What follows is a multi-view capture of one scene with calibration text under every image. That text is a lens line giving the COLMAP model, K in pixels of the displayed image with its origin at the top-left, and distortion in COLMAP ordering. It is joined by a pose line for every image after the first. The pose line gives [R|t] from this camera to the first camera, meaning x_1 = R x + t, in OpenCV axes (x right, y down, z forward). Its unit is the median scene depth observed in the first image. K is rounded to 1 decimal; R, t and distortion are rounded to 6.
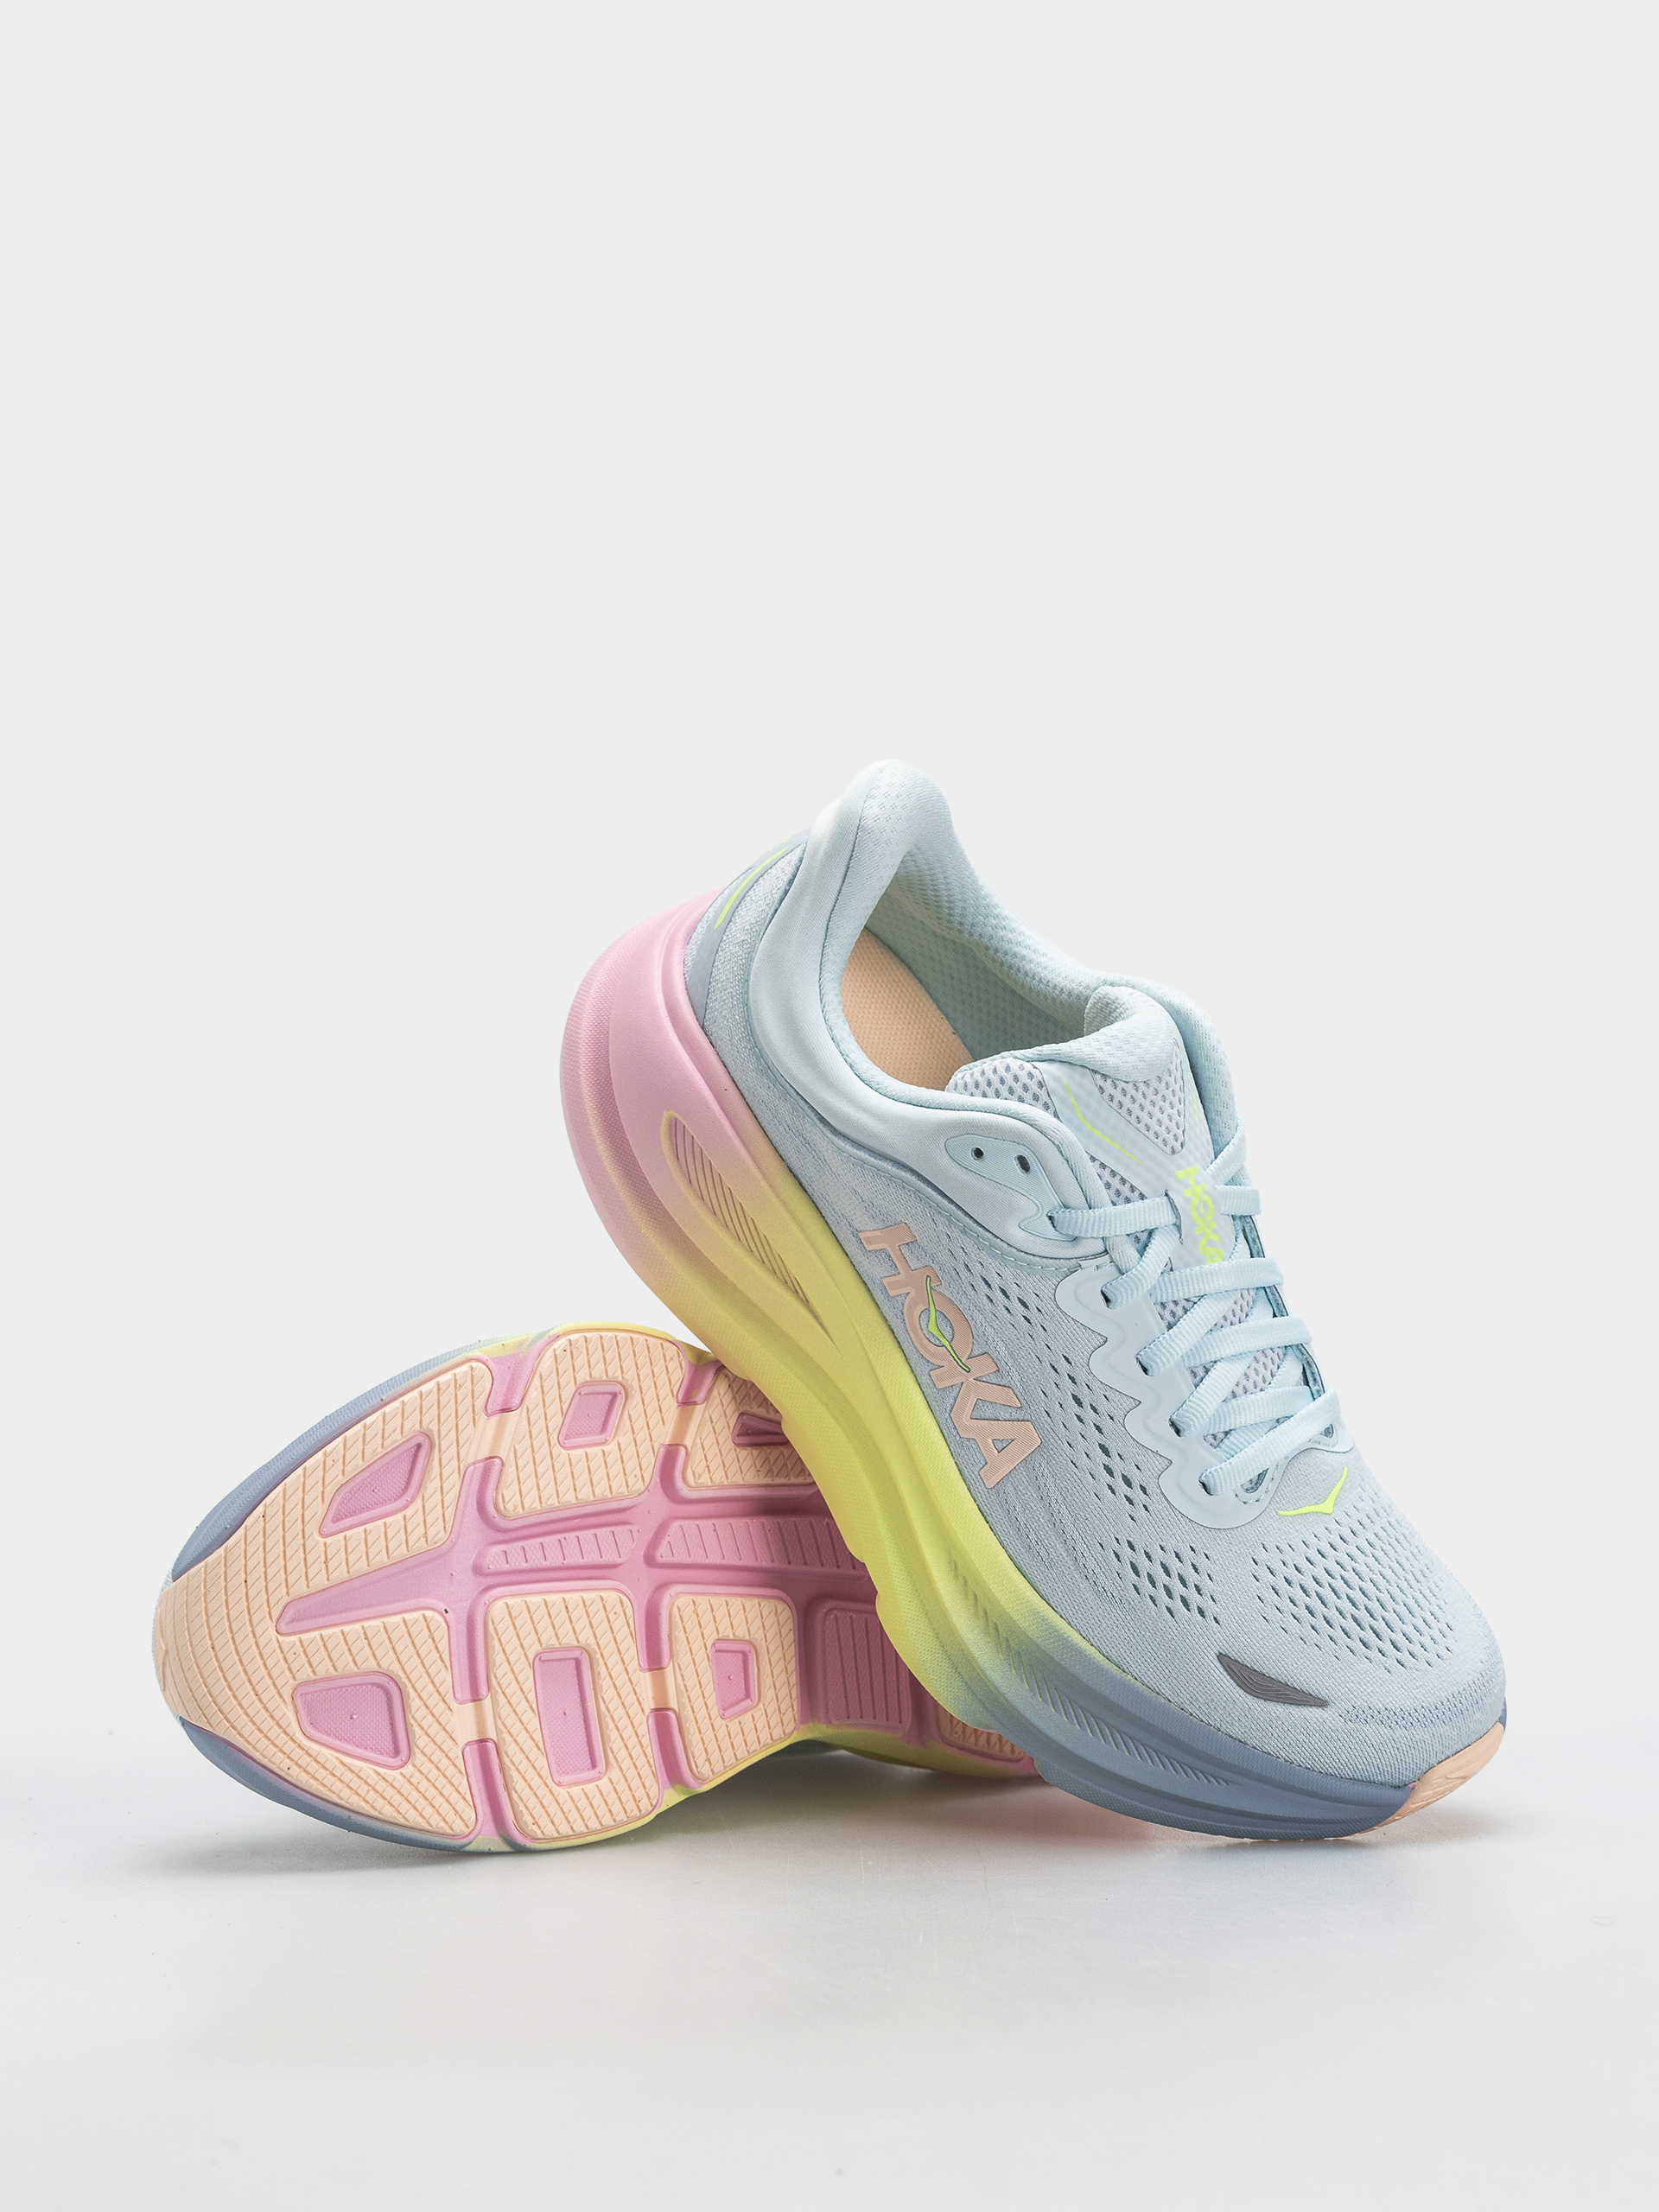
lens RADIAL K [[8066.0, 0, 829.5], [0, 8066.0, 1106.0], [0, 0, 1]] dist [-0.398733, 19.068817]
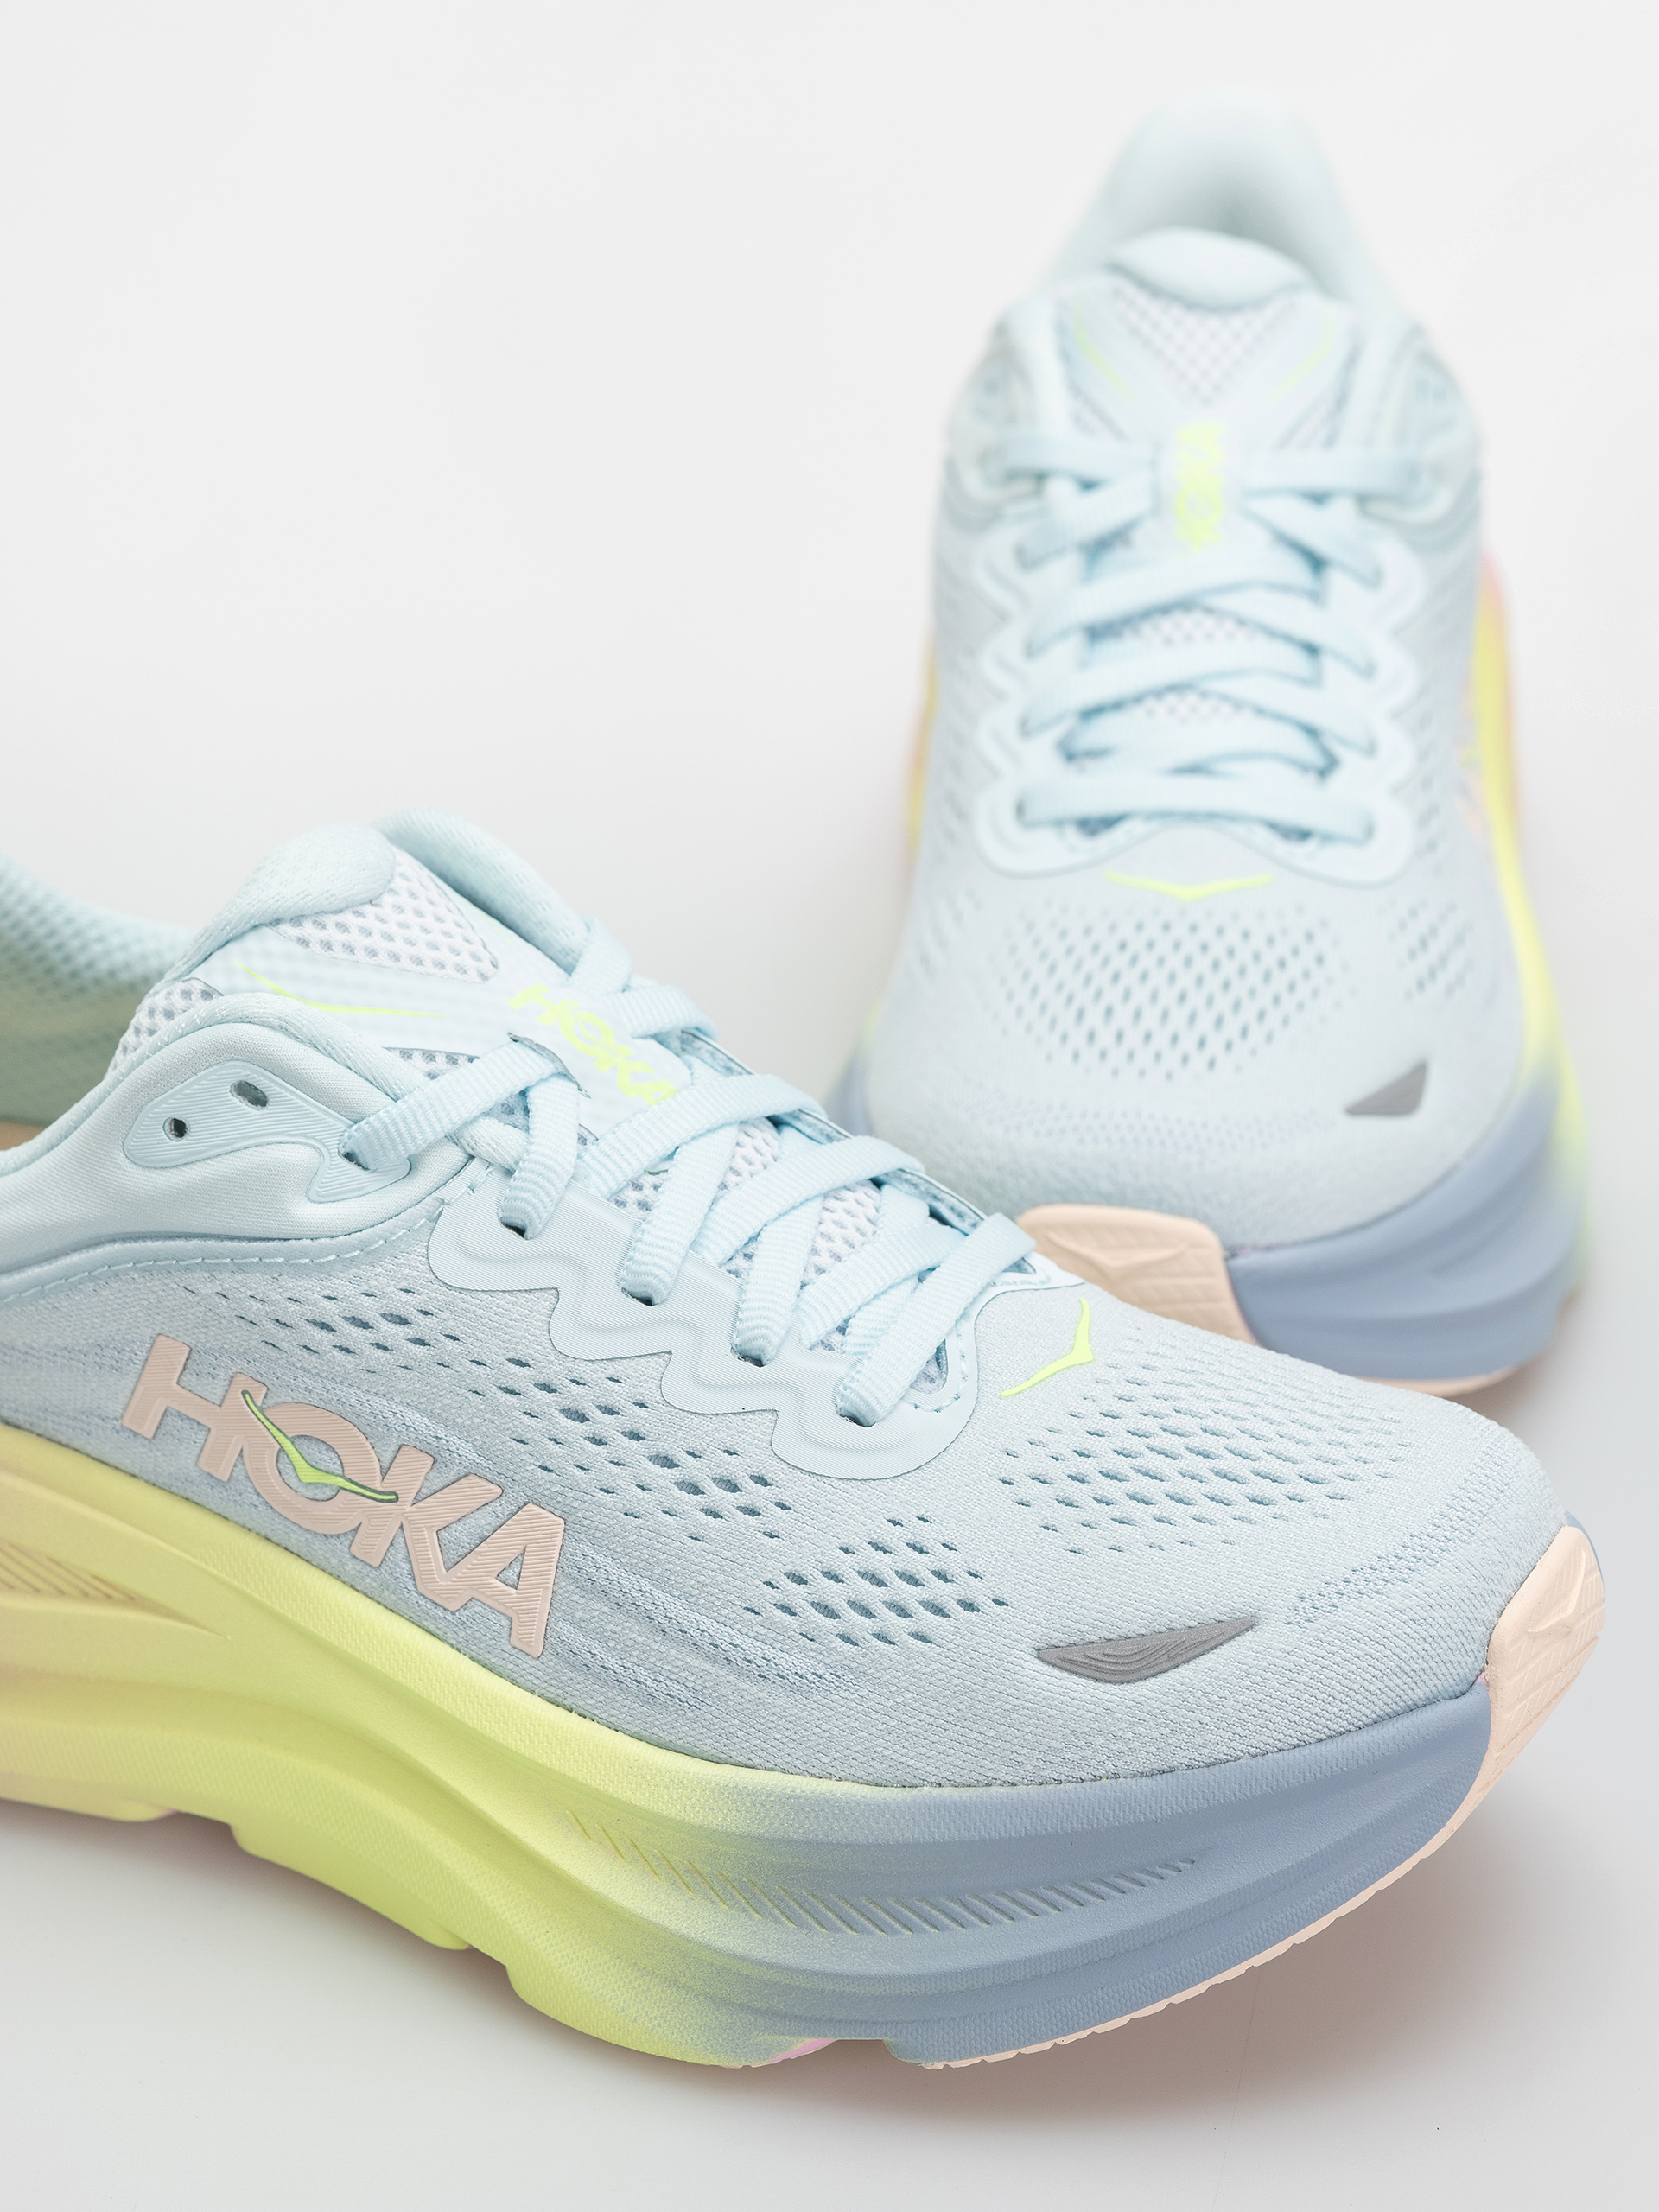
lens RADIAL K [[8066.0, 0, 829.5], [0, 8066.0, 1106.0], [0, 0, 1]] dist [-0.398733, 19.068817]
pose [[0.842394, -0.536123, 0.054265, 0.026849], [0.525730, 0.795589, -0.301076, 0.194609], [0.118241, 0.282153, 0.952055, 0.471991]]
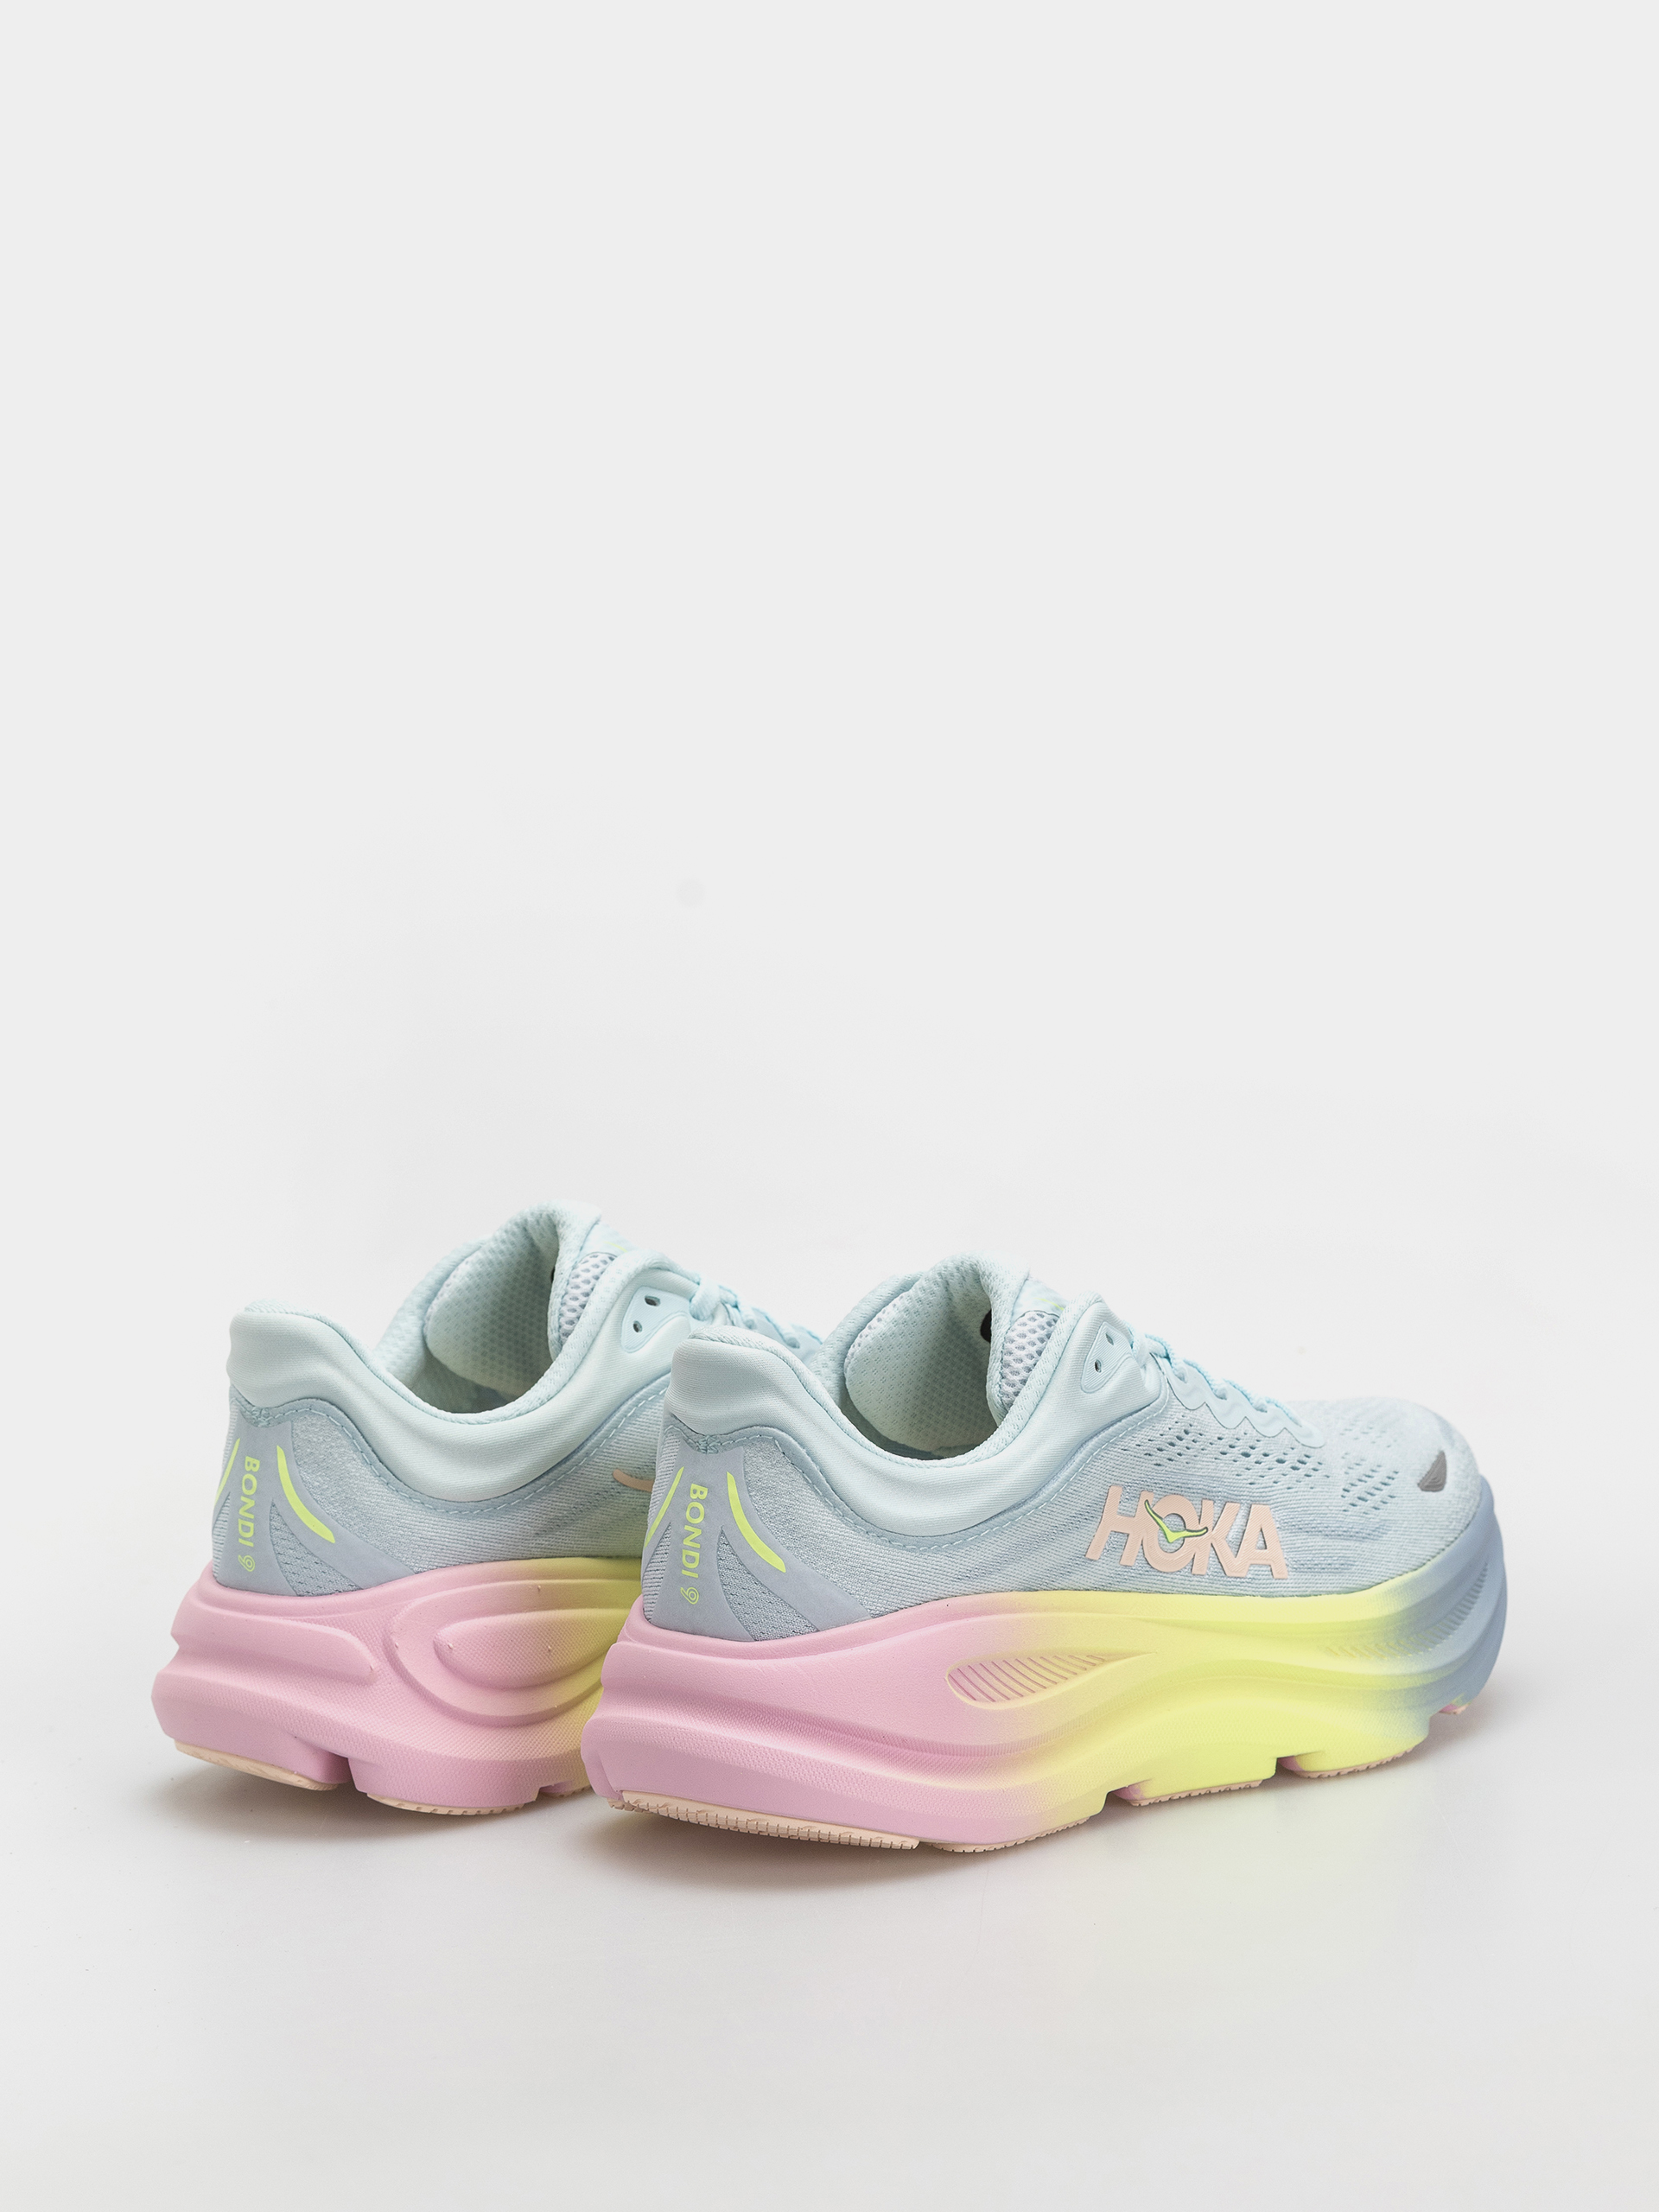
lens RADIAL K [[8066.0, 0, 829.5], [0, 8066.0, 1106.0], [0, 0, 1]] dist [-0.398733, 19.068817]
pose [[-0.032915, -0.553617, 0.832121, -0.818449], [0.796841, 0.488020, 0.356204, -0.404060], [-0.603292, 0.674792, 0.425082, 0.554354]]
